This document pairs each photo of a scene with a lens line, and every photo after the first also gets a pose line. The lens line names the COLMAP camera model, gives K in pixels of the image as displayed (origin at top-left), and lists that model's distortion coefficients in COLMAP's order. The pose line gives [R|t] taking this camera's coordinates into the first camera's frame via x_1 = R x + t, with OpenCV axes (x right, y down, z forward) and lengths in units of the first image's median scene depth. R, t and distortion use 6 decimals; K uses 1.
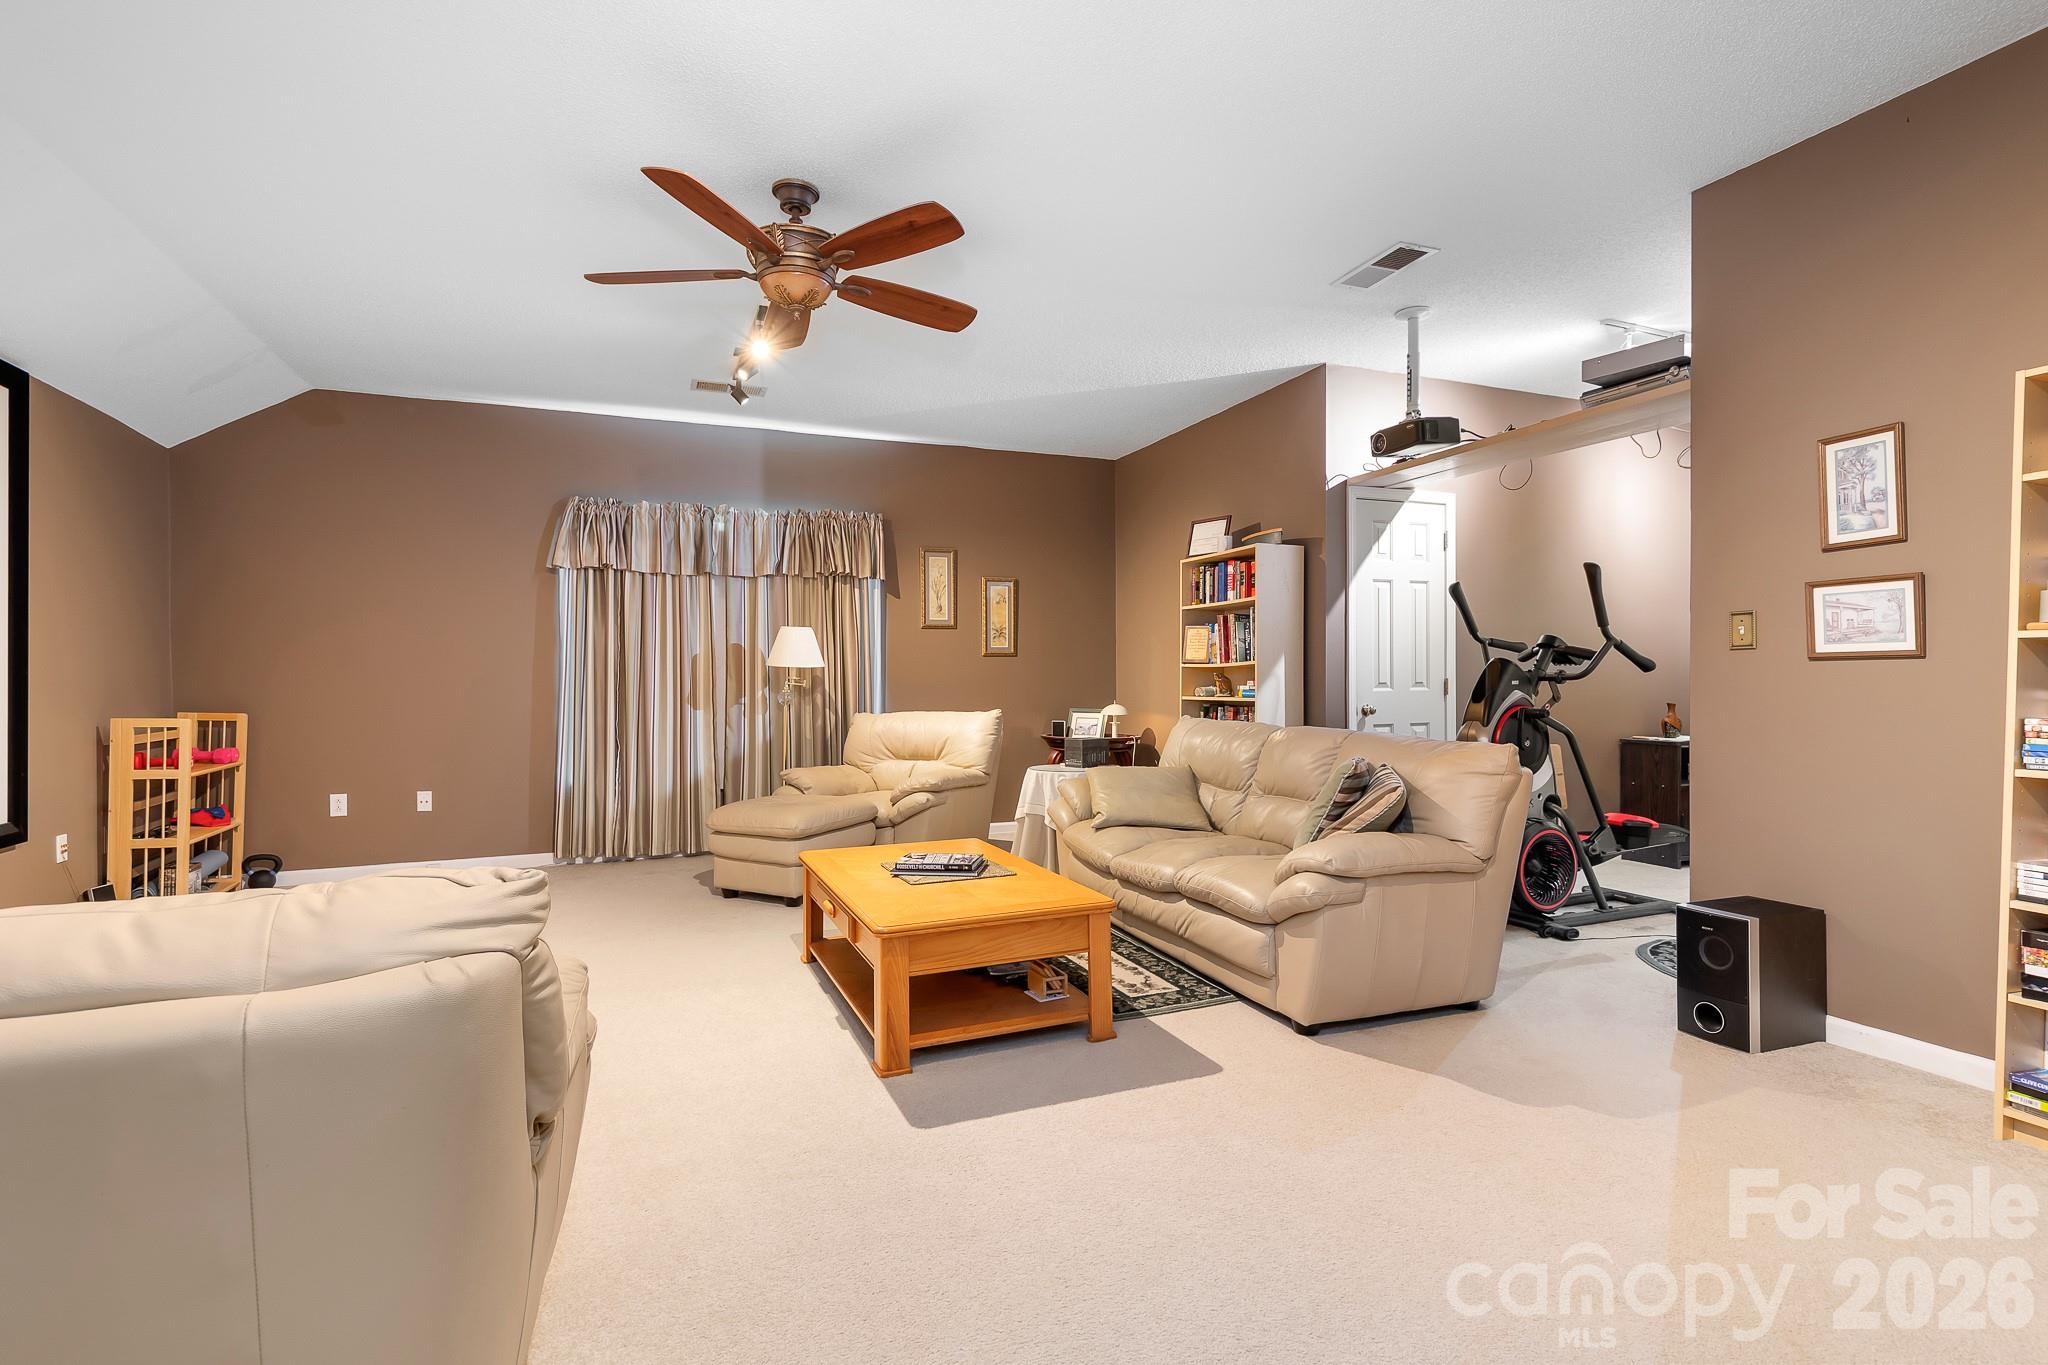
lens RADIAL K [[938.9, 0, 1034.5], [0, 938.9, 685.9], [0, 0, 1]] dist [0.007200, -0.002155]
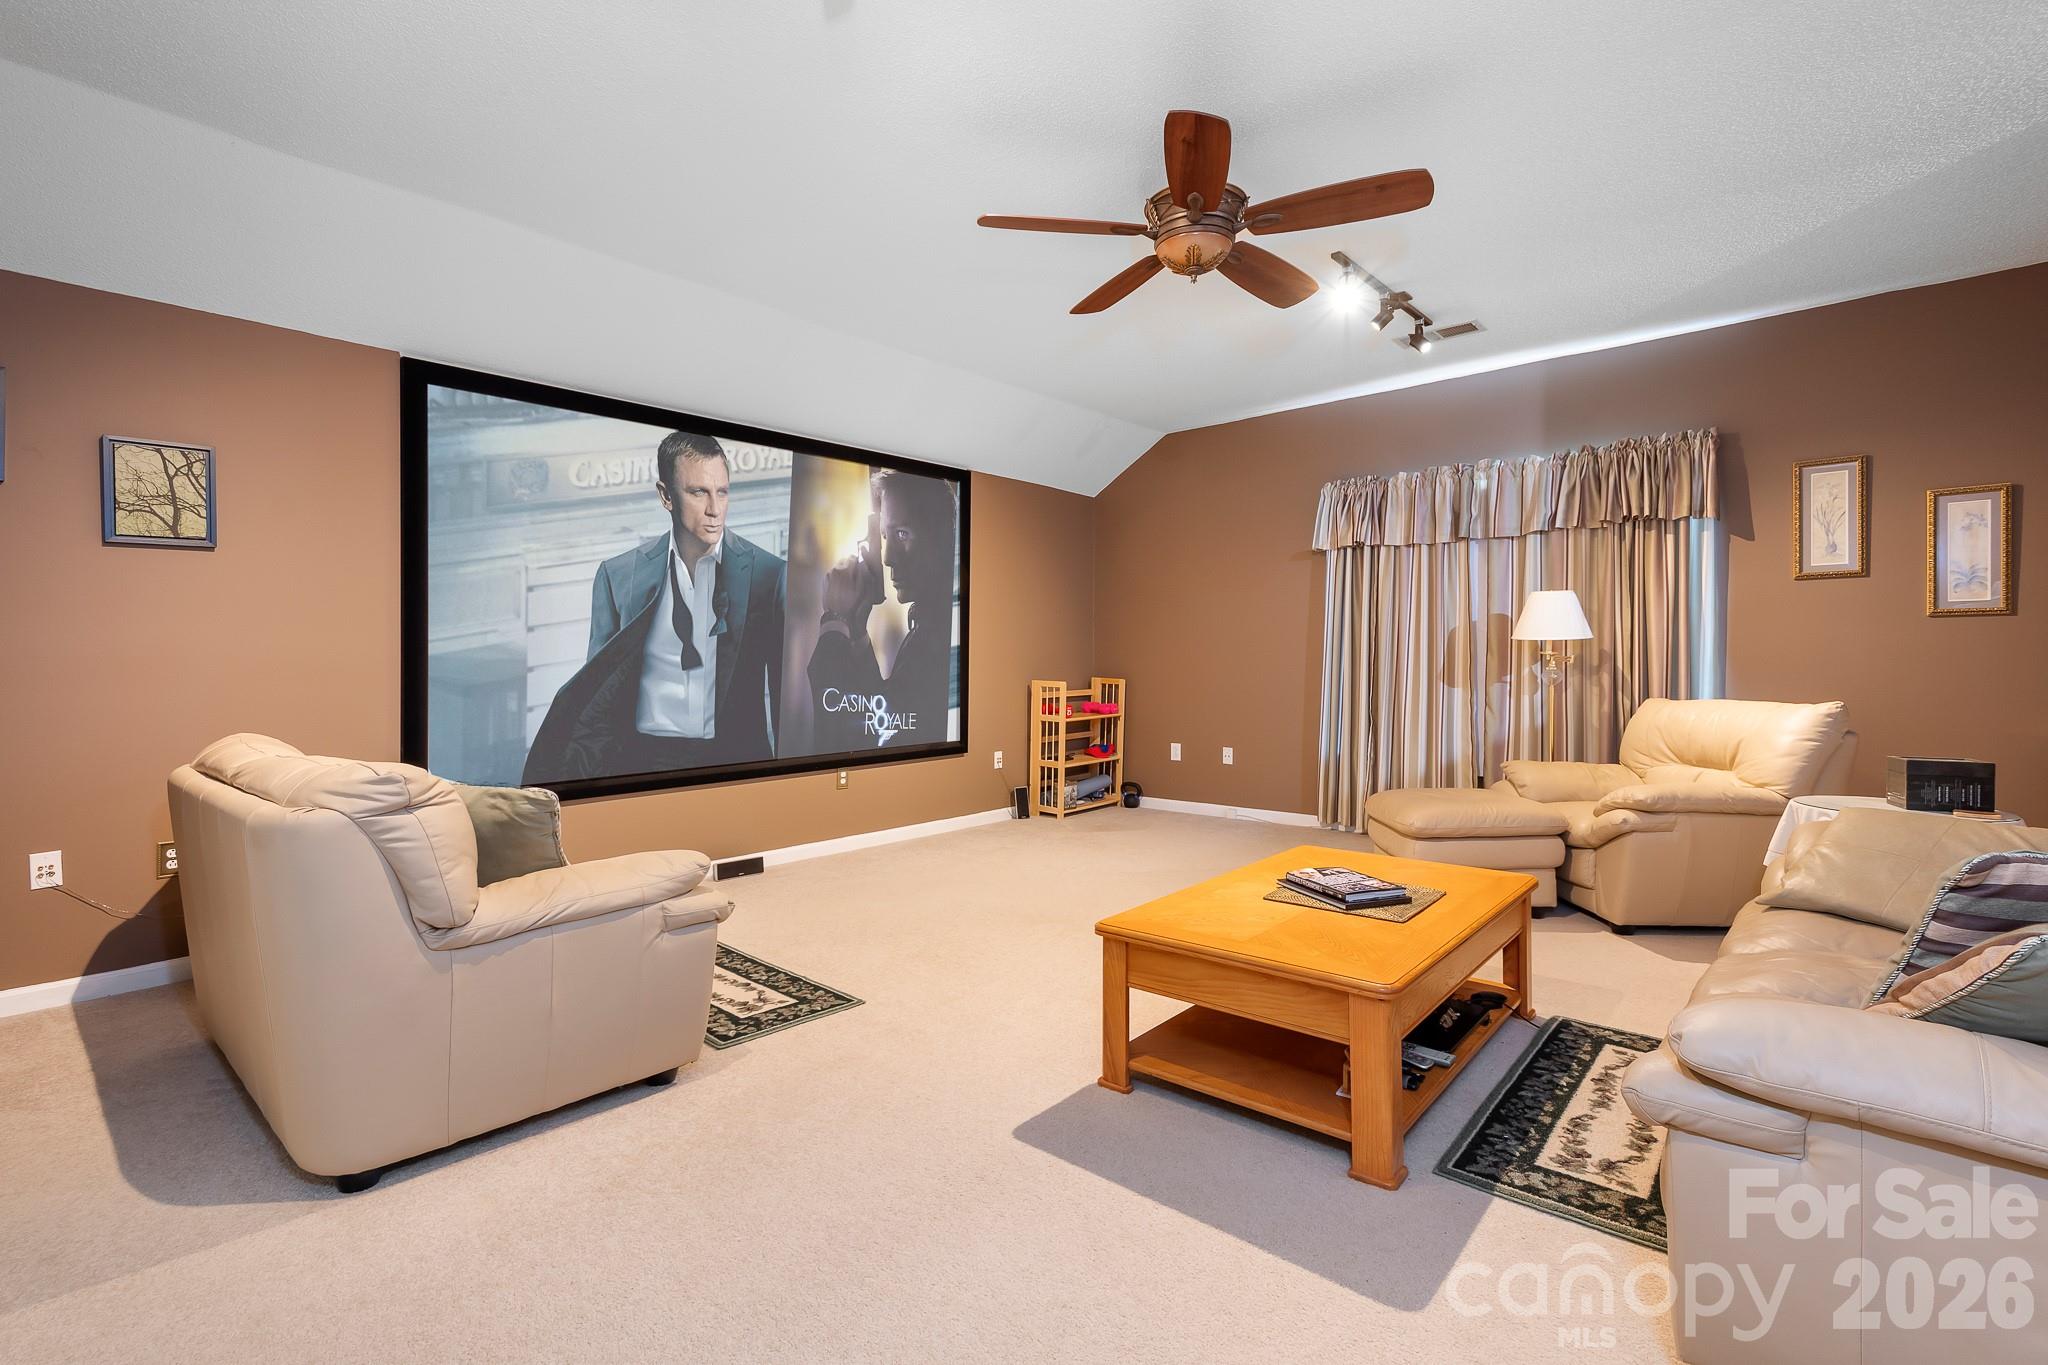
lens RADIAL K [[939.8, 0, 1071.2], [0, 939.8, 647.6], [0, 0, 1]] dist [0.017395, -0.001660]
pose [[0.454673, -0.007317, -0.890628, 0.303632], [-0.004568, 0.999934, -0.010547, -0.002242], [0.890647, 0.008864, 0.454609, 0.251875]]
